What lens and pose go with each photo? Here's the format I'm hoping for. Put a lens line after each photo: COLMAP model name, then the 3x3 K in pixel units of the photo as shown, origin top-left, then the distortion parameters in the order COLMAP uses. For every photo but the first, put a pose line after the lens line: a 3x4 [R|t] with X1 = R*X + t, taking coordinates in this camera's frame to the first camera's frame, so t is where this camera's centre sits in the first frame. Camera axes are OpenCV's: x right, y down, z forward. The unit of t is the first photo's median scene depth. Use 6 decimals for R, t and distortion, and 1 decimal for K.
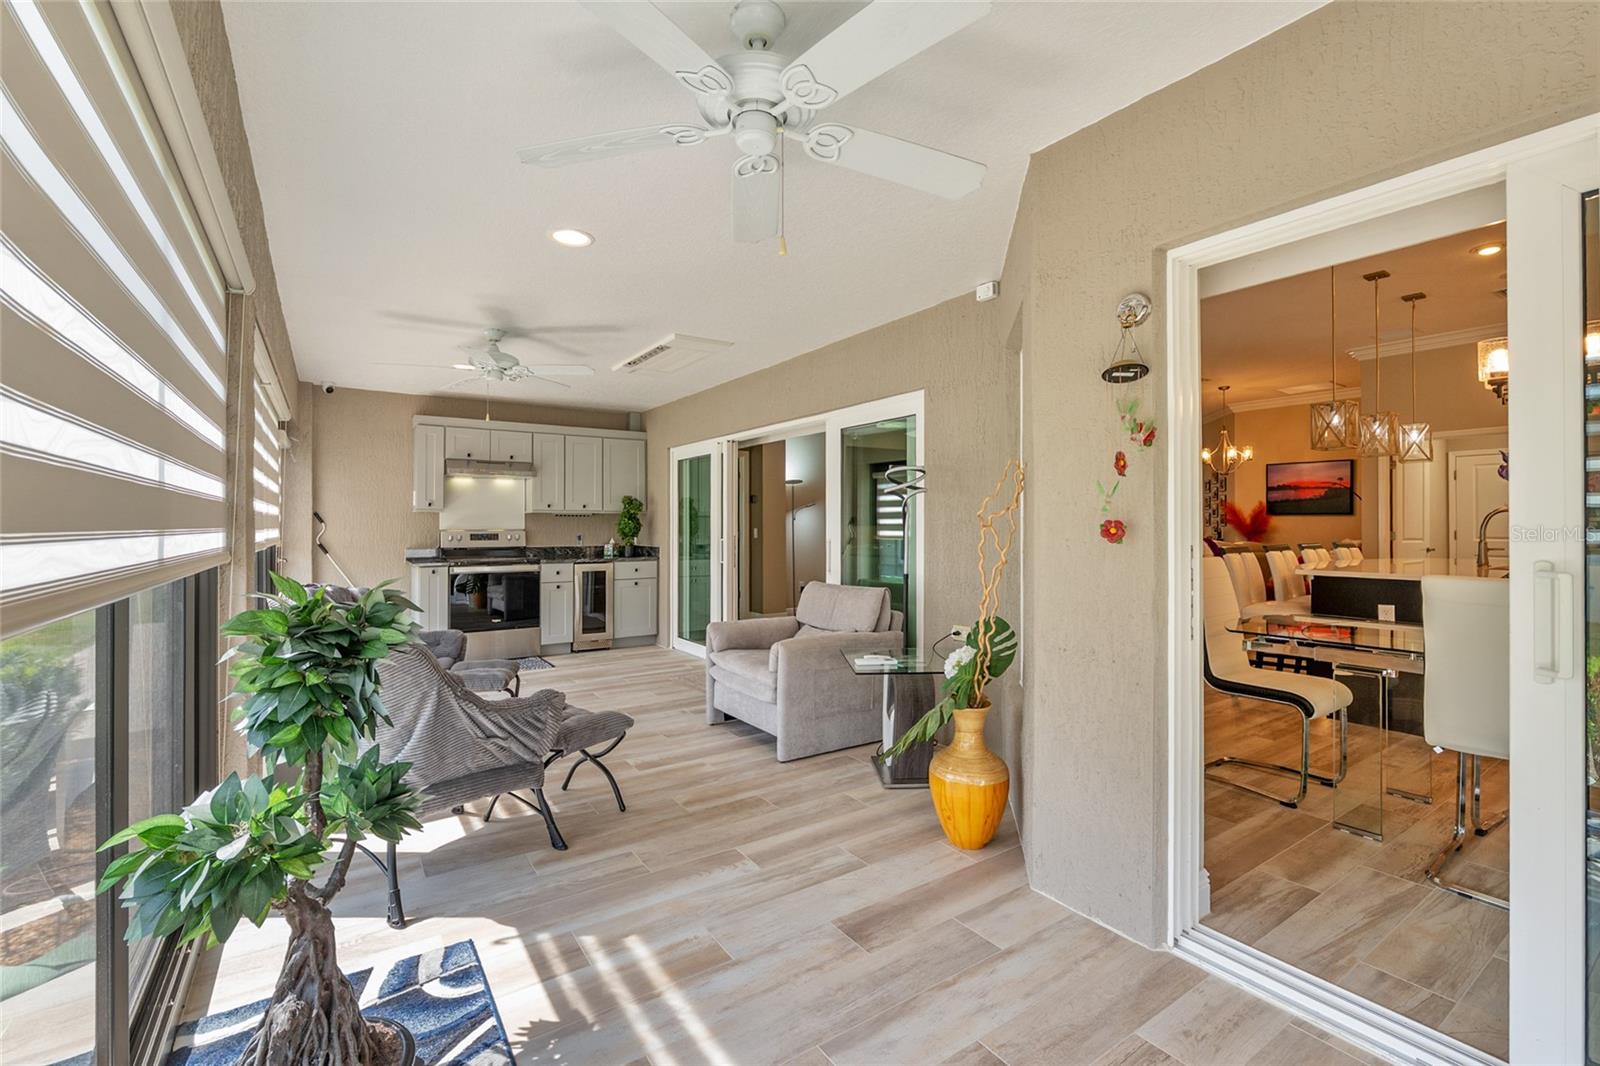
lens RADIAL K [[691.2, 0, 801.5], [0, 691.2, 522.3], [0, 0, 1]] dist [-0.007699, -0.000339]
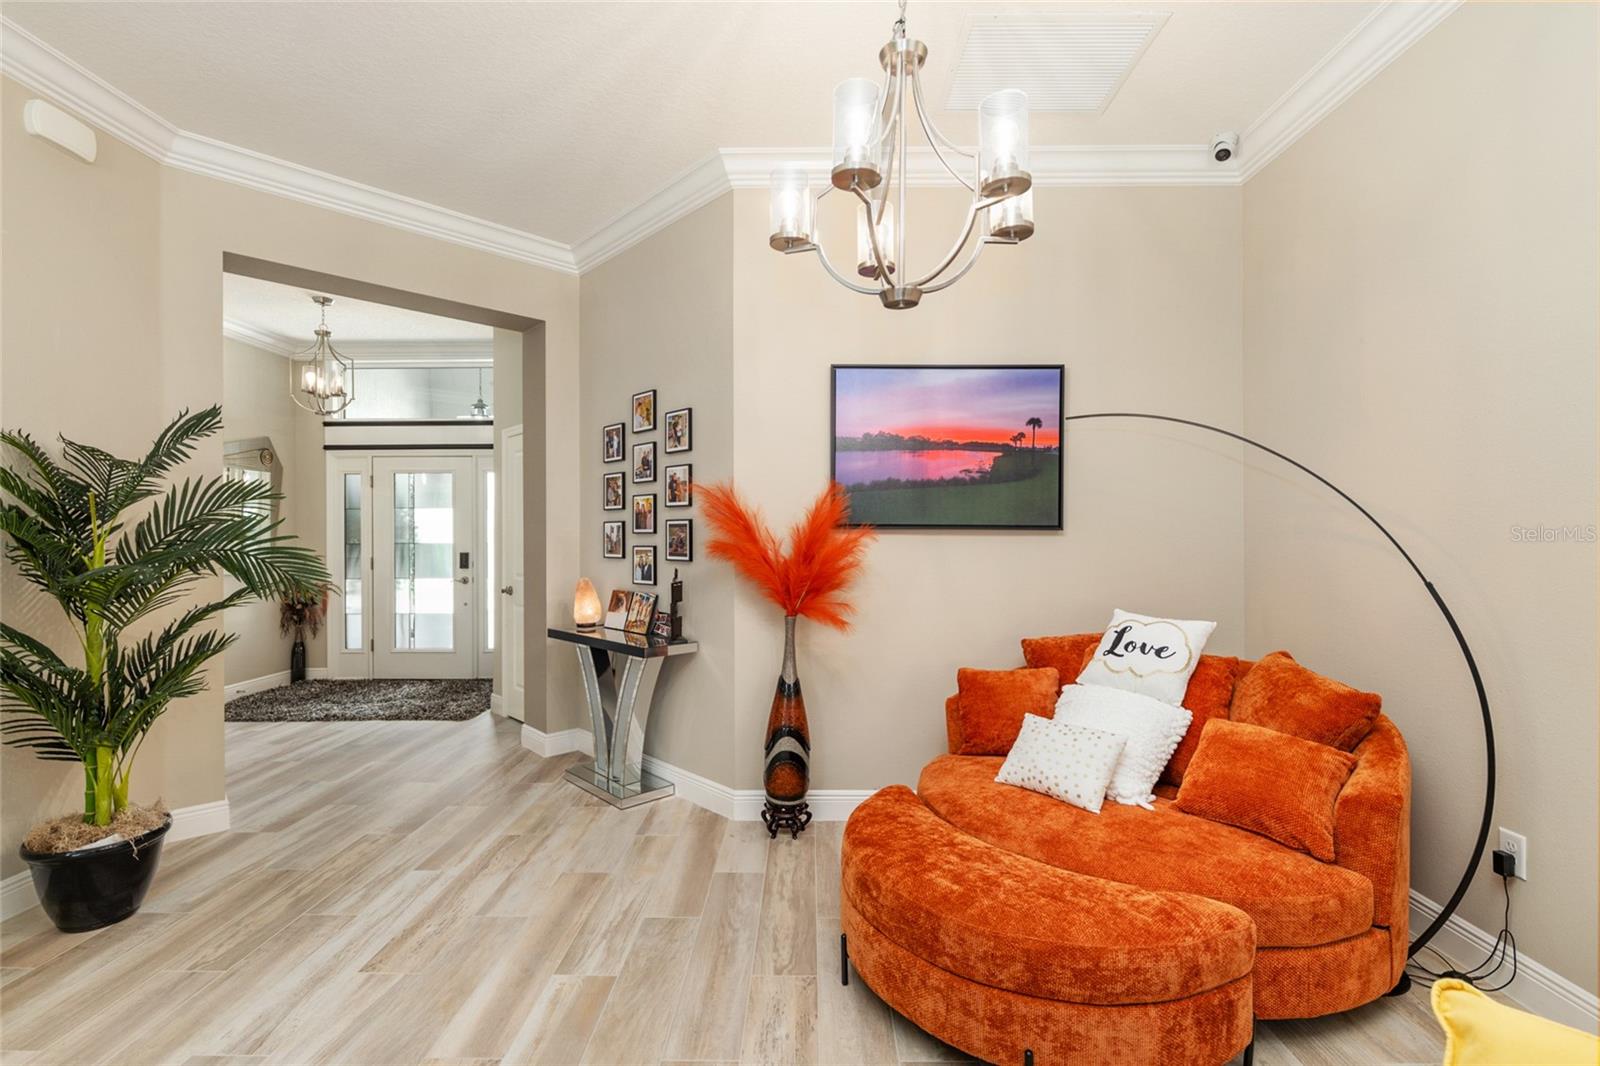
lens RADIAL K [[702.8, 0, 798.5], [0, 702.8, 536.7], [0, 0, 1]] dist [-0.003250, -0.000673]
pose [[0.570483, 0.000235, 0.821310, 0.611739], [-0.003380, 0.999992, 0.002062, -0.011776], [-0.821303, -0.003952, 0.570479, 1.247683]]
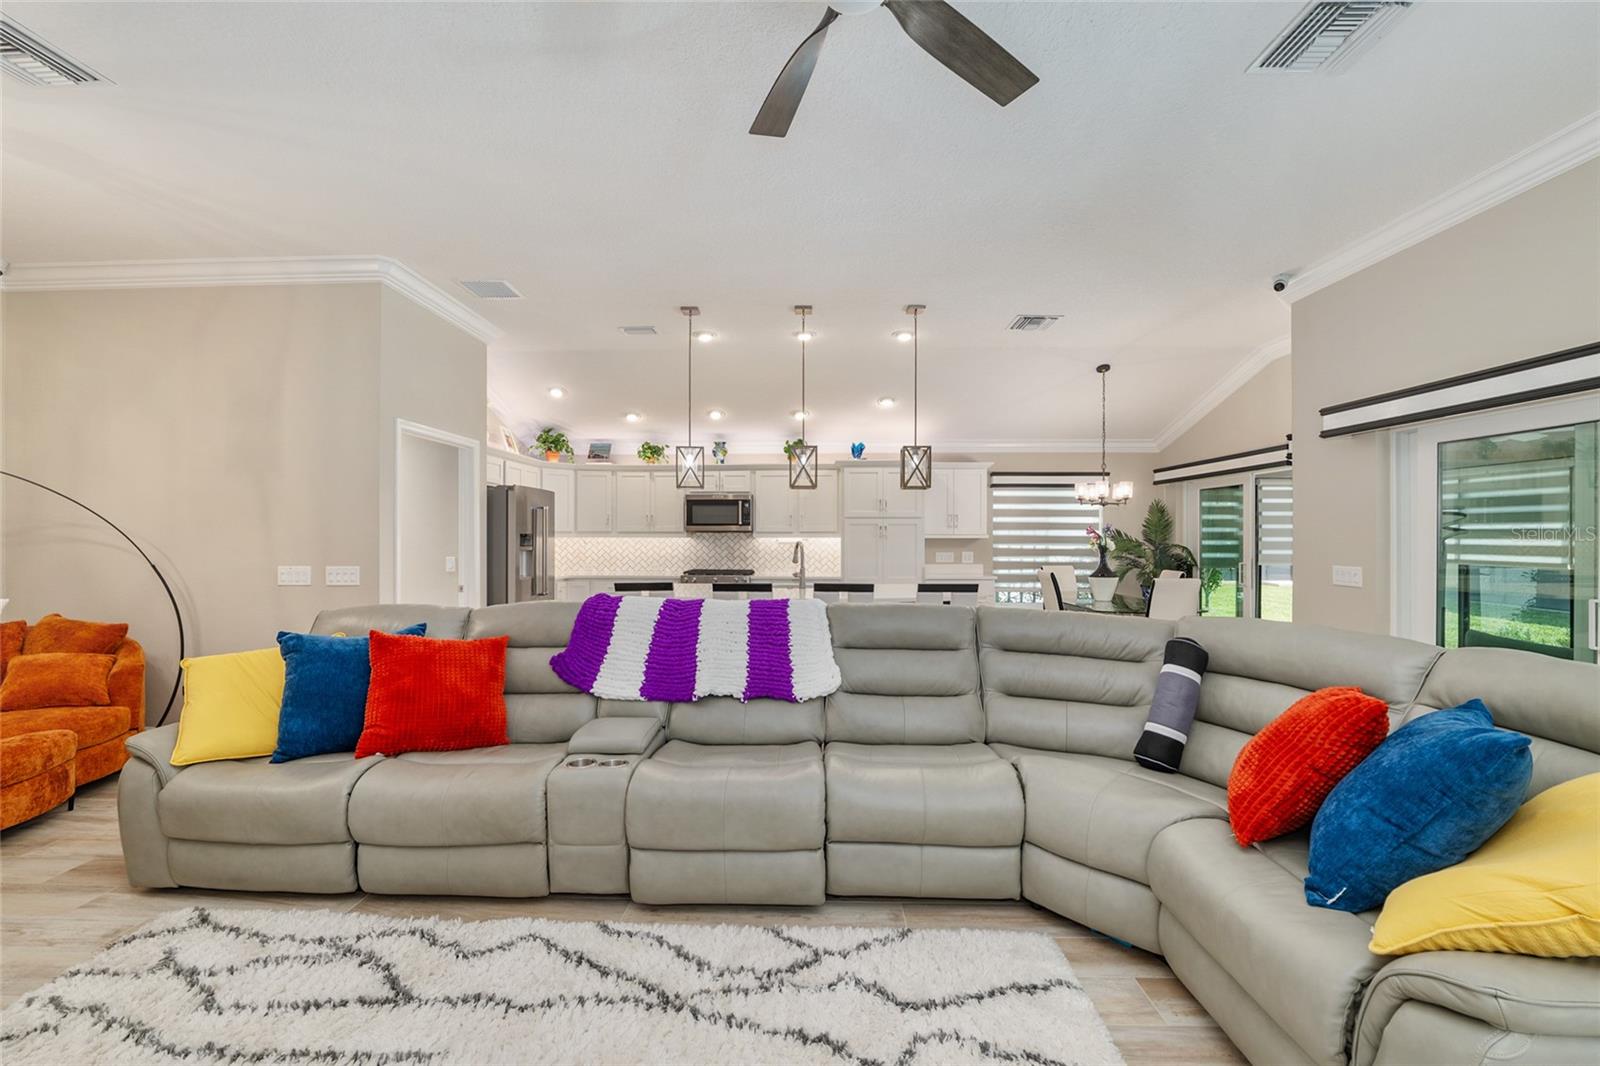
lens RADIAL K [[653.5, 0, 801.0], [0, 653.5, 539.4], [0, 0, 1]] dist [-0.009922, -0.000836]
pose [[-0.818179, -0.002262, 0.574960, 0.215475], [-0.003051, 0.999995, -0.000406, -0.016712], [-0.574956, -0.002086, -0.818182, 1.334720]]
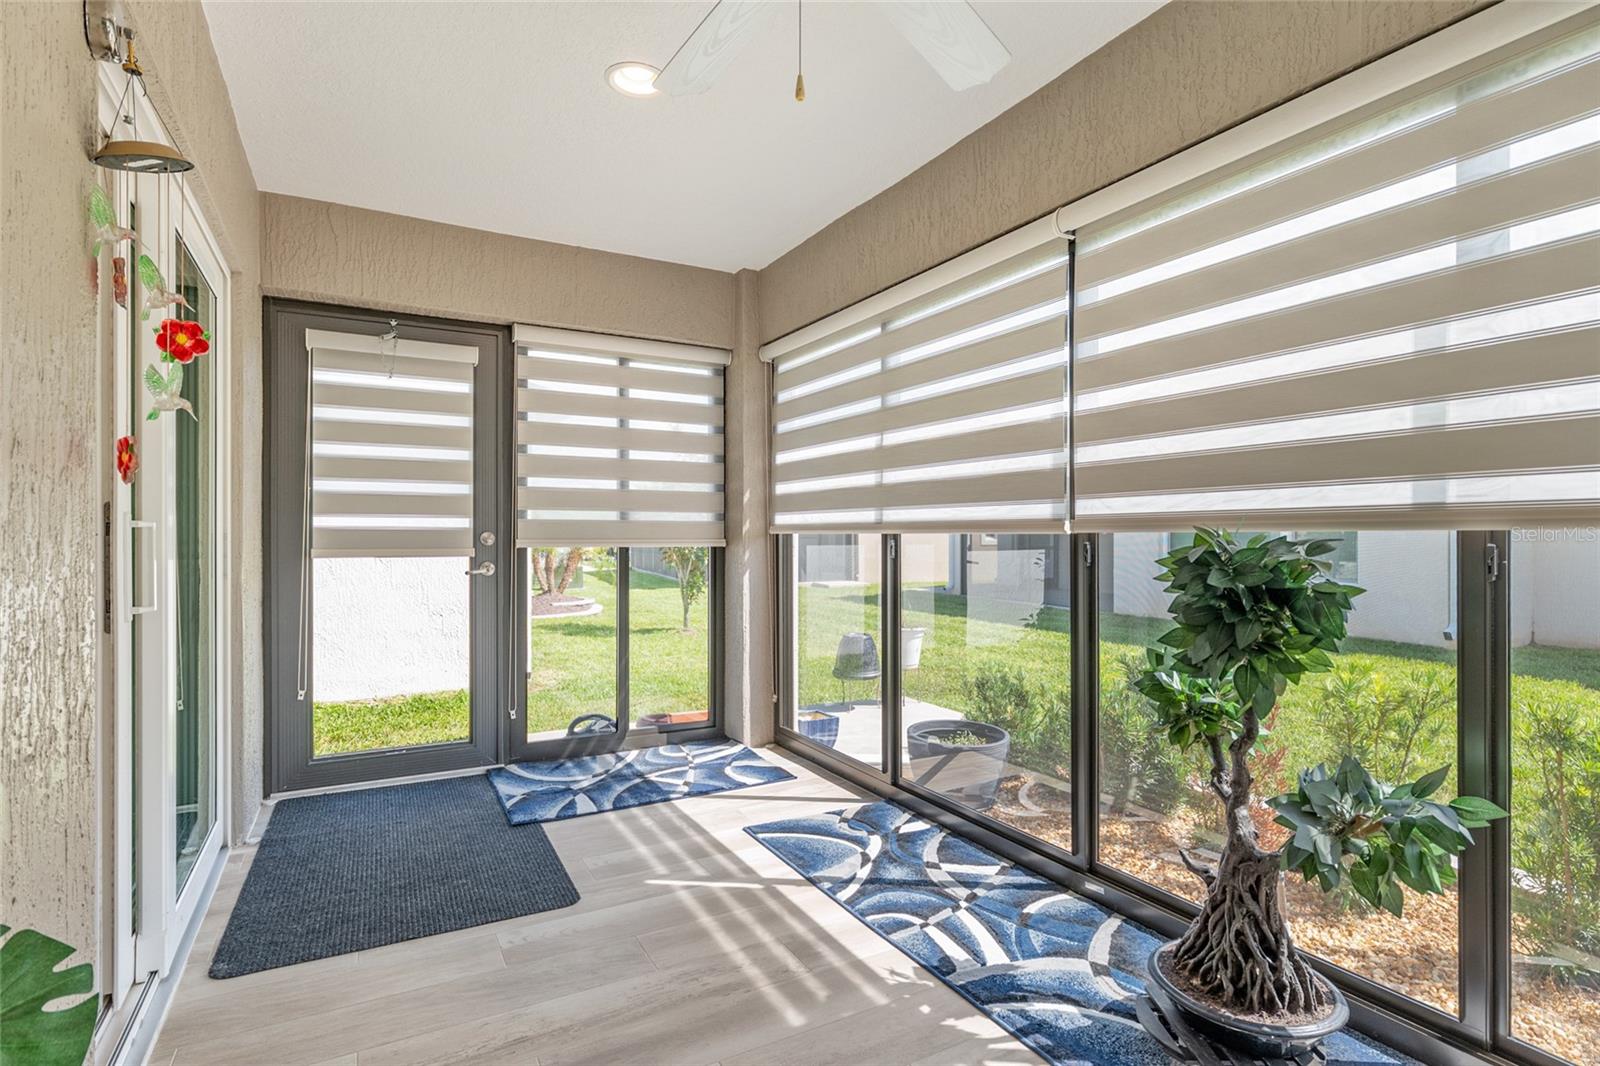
lens RADIAL K [[804.6, 0, 800.3], [0, 804.6, 528.8], [0, 0, 1]] dist [-0.000174, 0.000139]
pose [[-0.996065, 0.000963, 0.088622, -0.028277], [-0.000038, 0.999936, -0.011297, 0.019449], [-0.088627, -0.011256, -0.996001, 0.462486]]
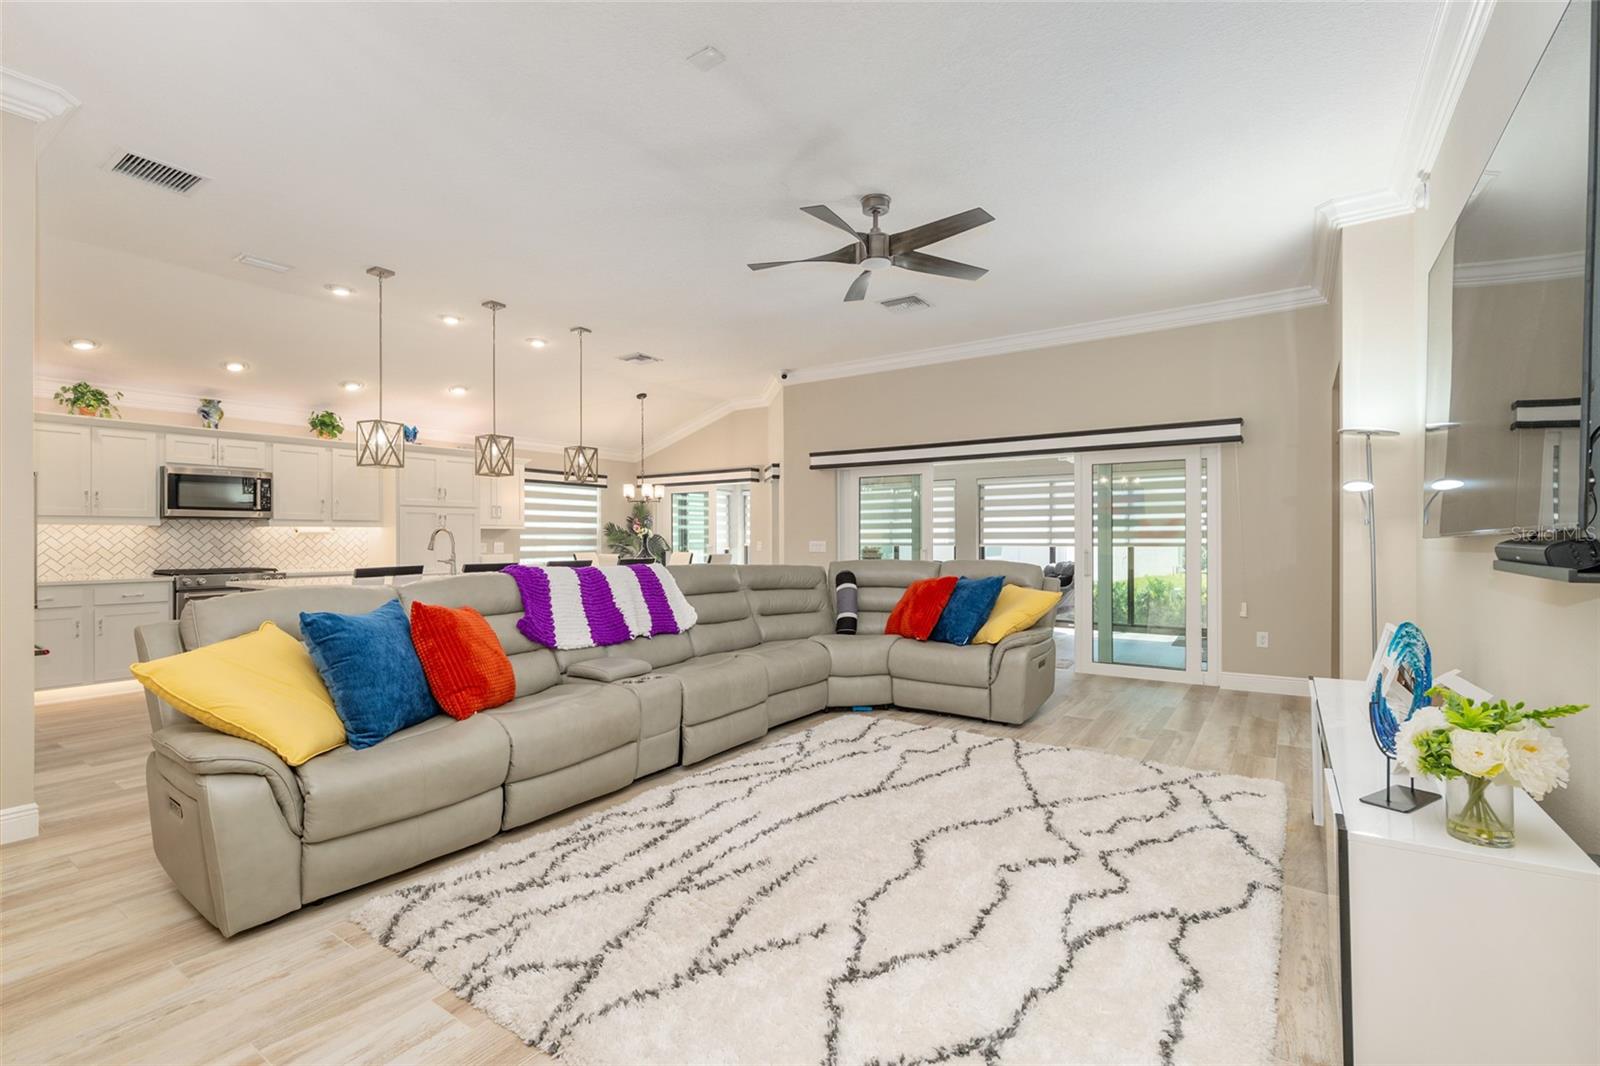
lens RADIAL K [[710.6, 0, 799.0], [0, 710.6, 536.6], [0, 0, 1]] dist [-0.000362, -0.000259]
pose [[-0.929534, 0.004438, -0.368709, 0.602041], [0.007288, 0.999953, -0.006338, 0.005540], [0.368664, -0.008579, -0.929523, 1.638111]]
